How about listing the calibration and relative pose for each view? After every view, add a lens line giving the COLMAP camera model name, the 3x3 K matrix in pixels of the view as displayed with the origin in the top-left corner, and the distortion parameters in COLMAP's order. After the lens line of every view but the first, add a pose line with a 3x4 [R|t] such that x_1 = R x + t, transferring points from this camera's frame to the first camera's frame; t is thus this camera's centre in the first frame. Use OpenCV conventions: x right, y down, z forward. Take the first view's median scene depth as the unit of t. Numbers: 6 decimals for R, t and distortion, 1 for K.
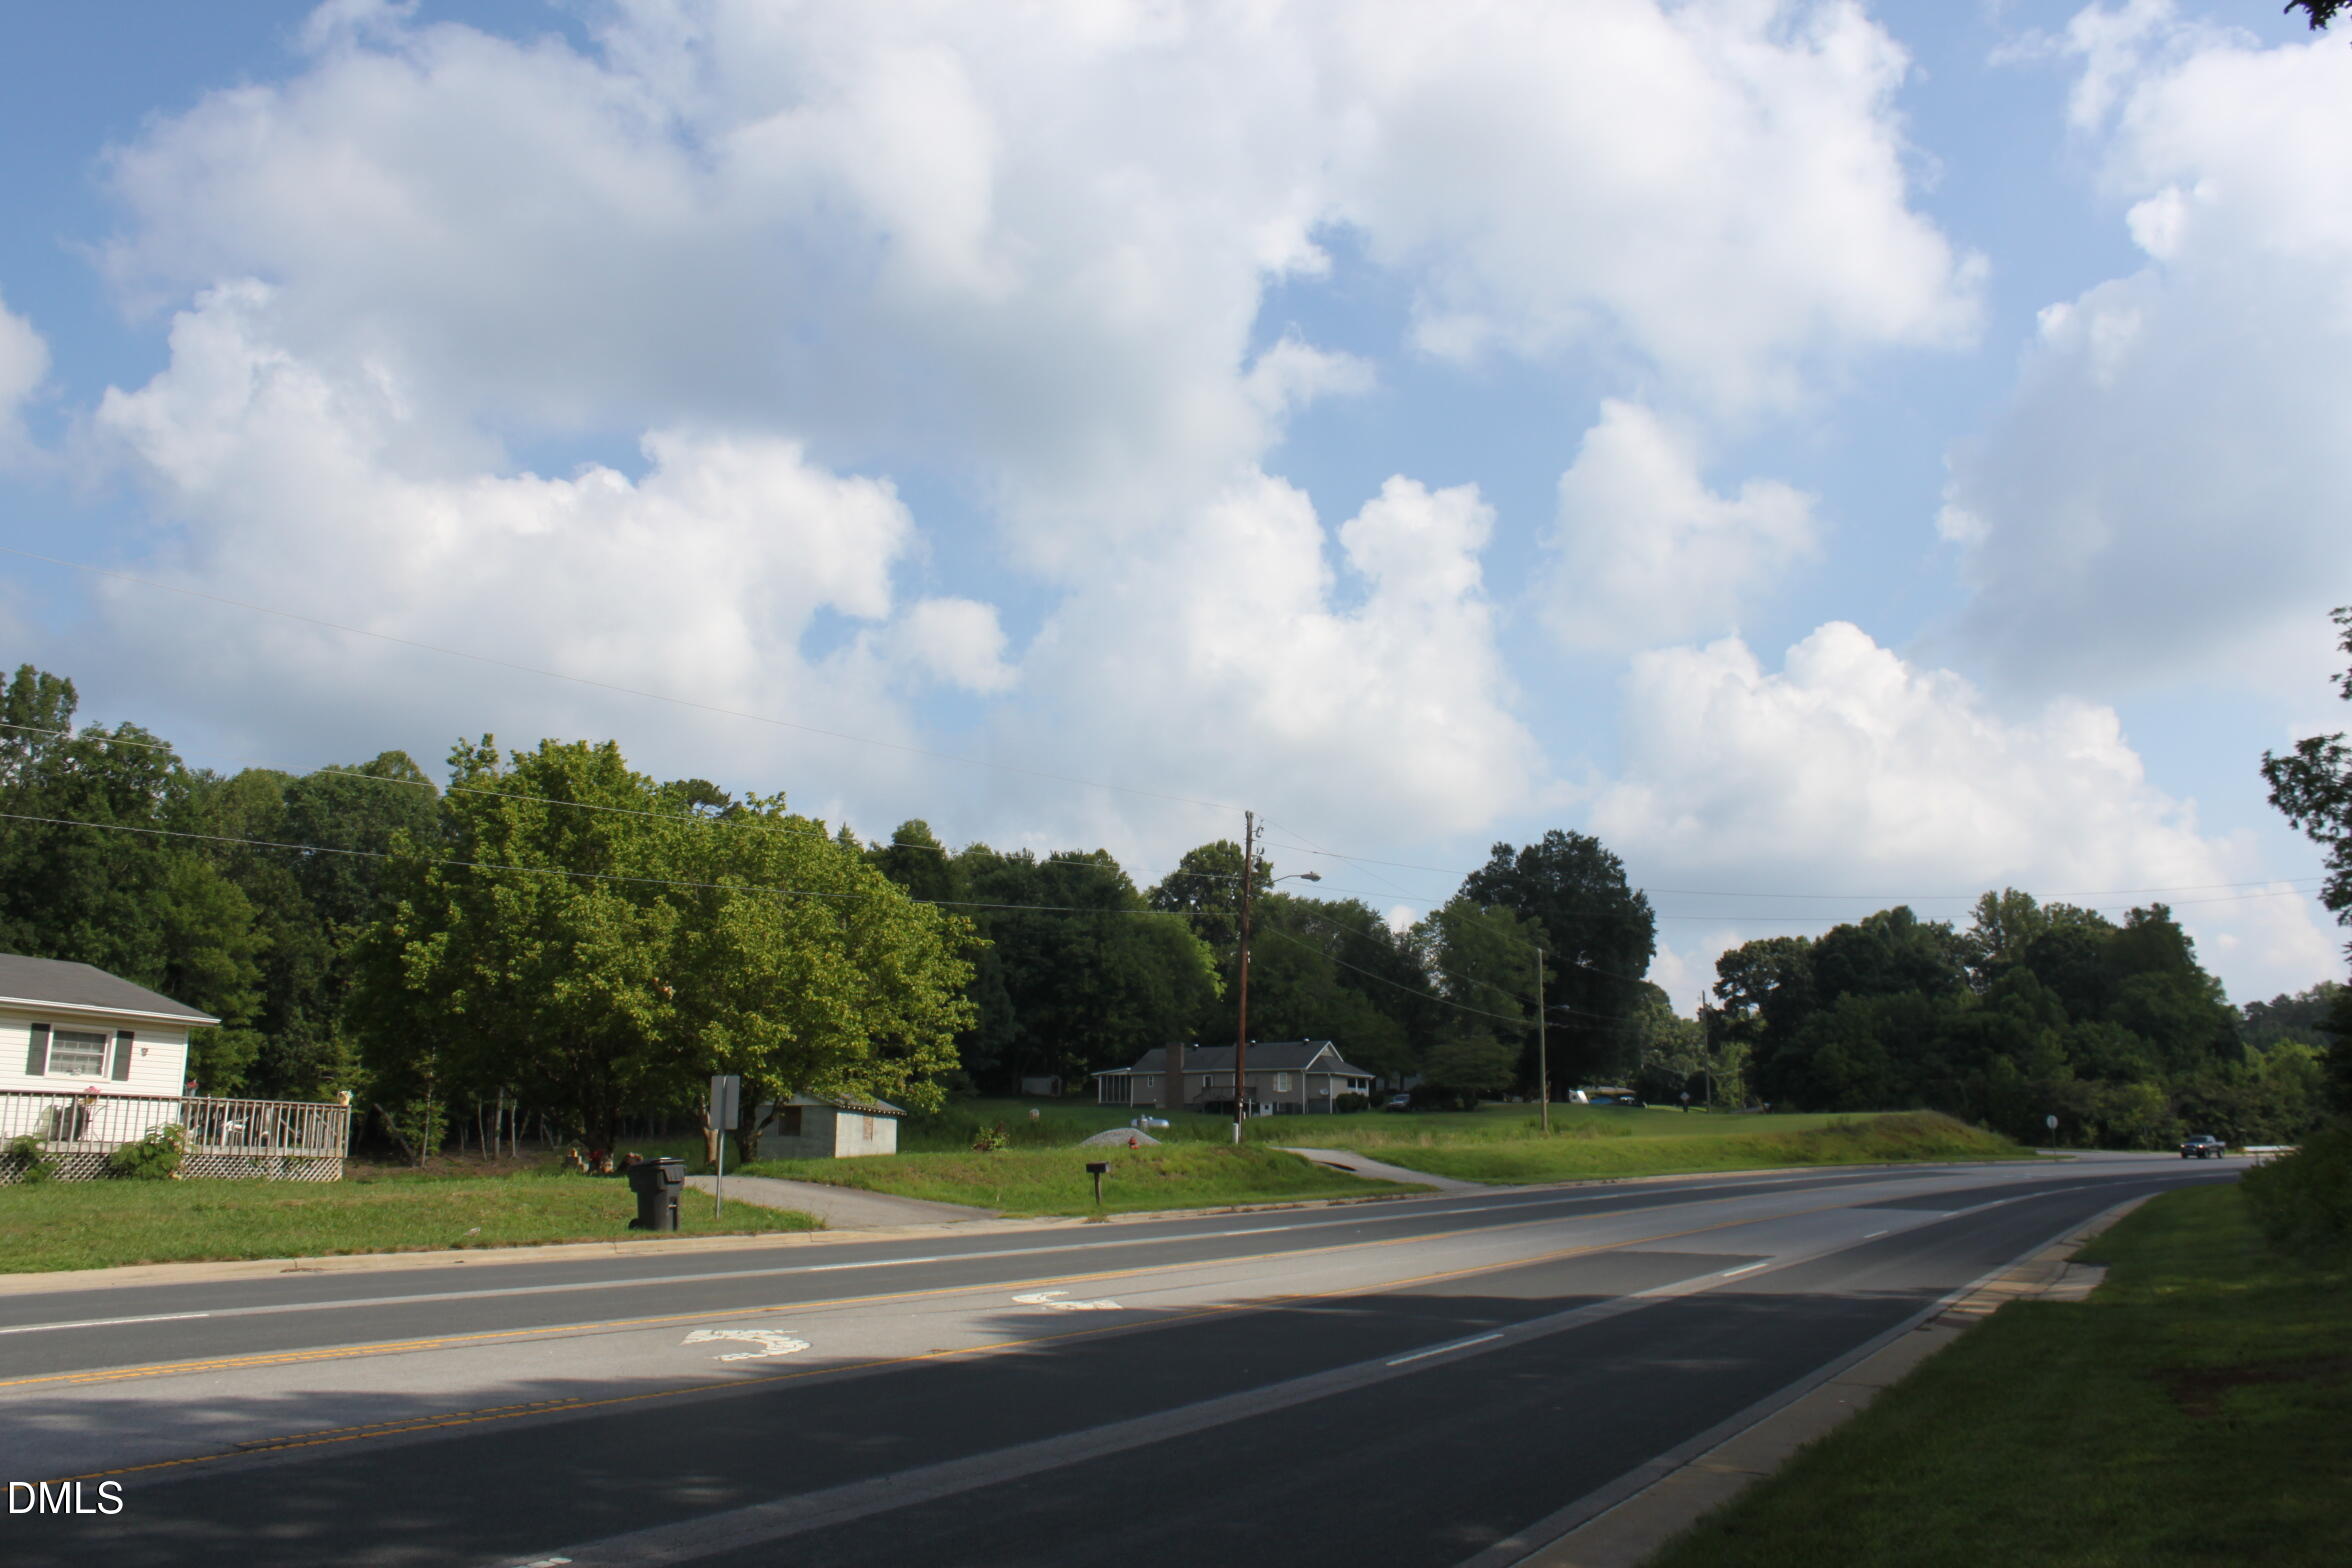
lens RADIAL K [[1998.4, 0, 1182.3], [0, 1998.4, 767.7], [0, 0, 1]] dist [-0.163836, 0.151930]
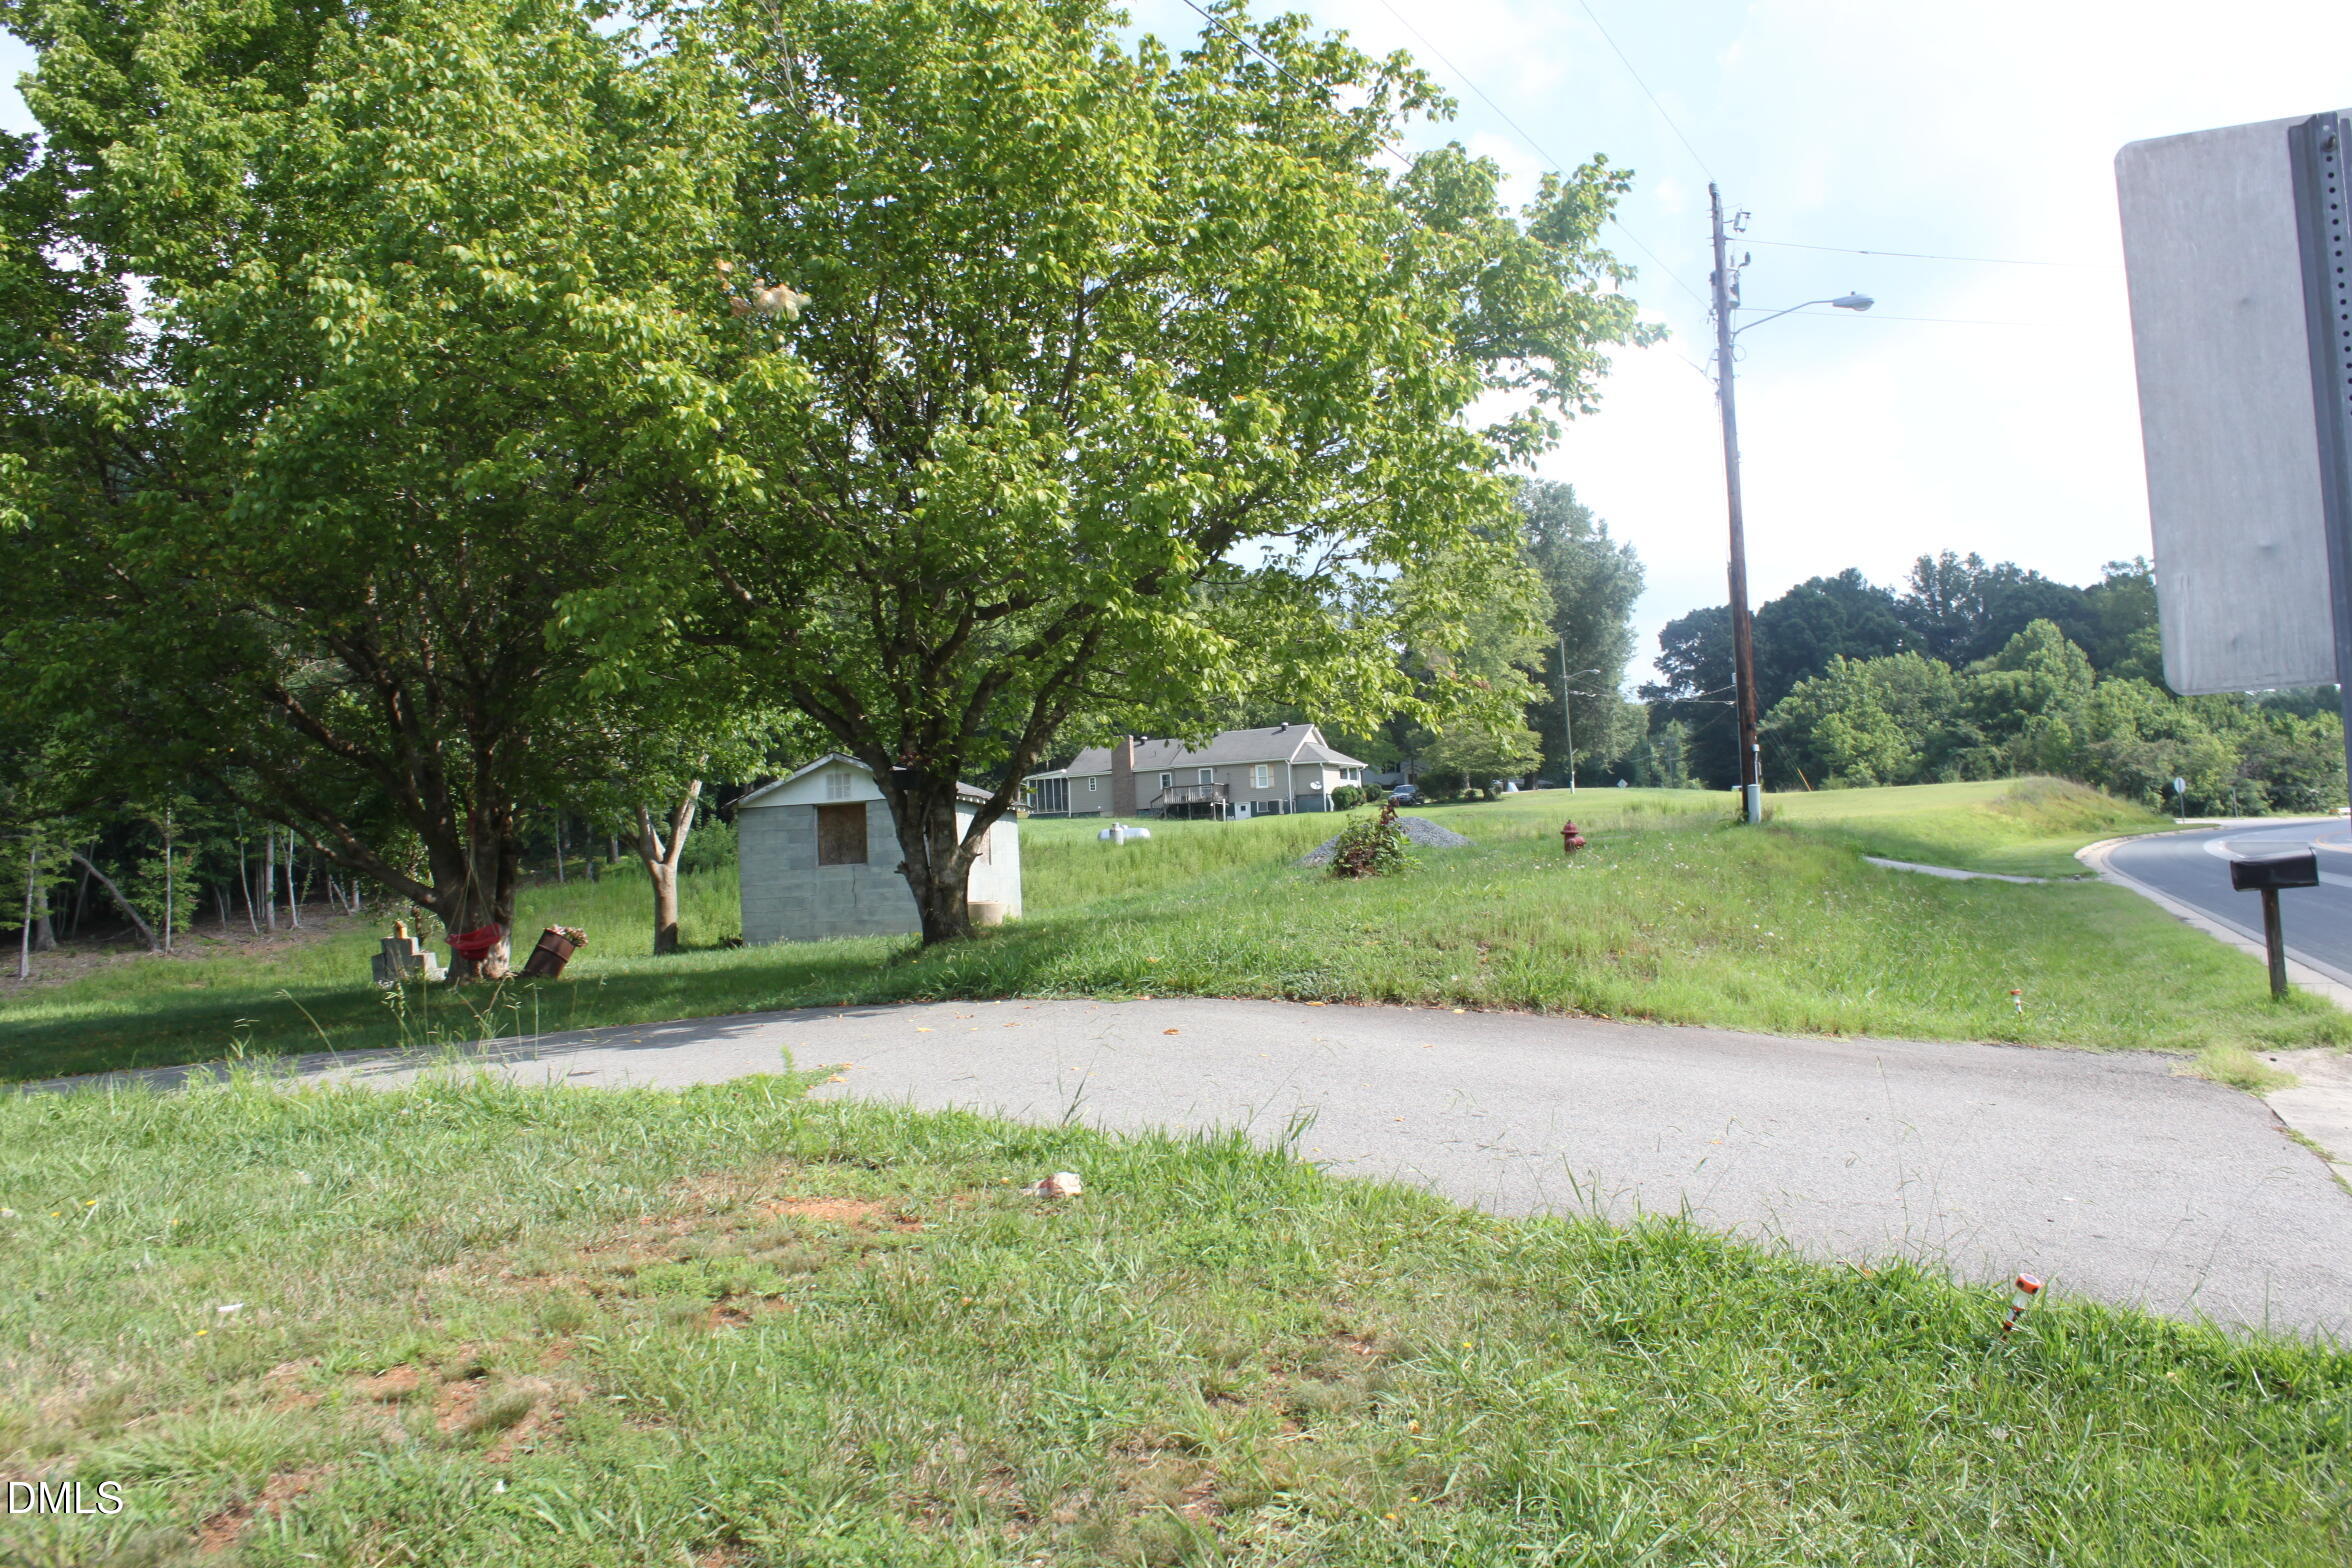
lens RADIAL K [[1998.4, 0, 1181.2], [0, 1998.4, 774.1], [0, 0, 1]] dist [-0.163836, 0.151930]
pose [[0.993901, -0.049251, 0.098663, -0.057122], [0.034635, 0.988865, 0.144728, 0.034550], [-0.104693, -0.140428, 0.984540, 0.182777]]
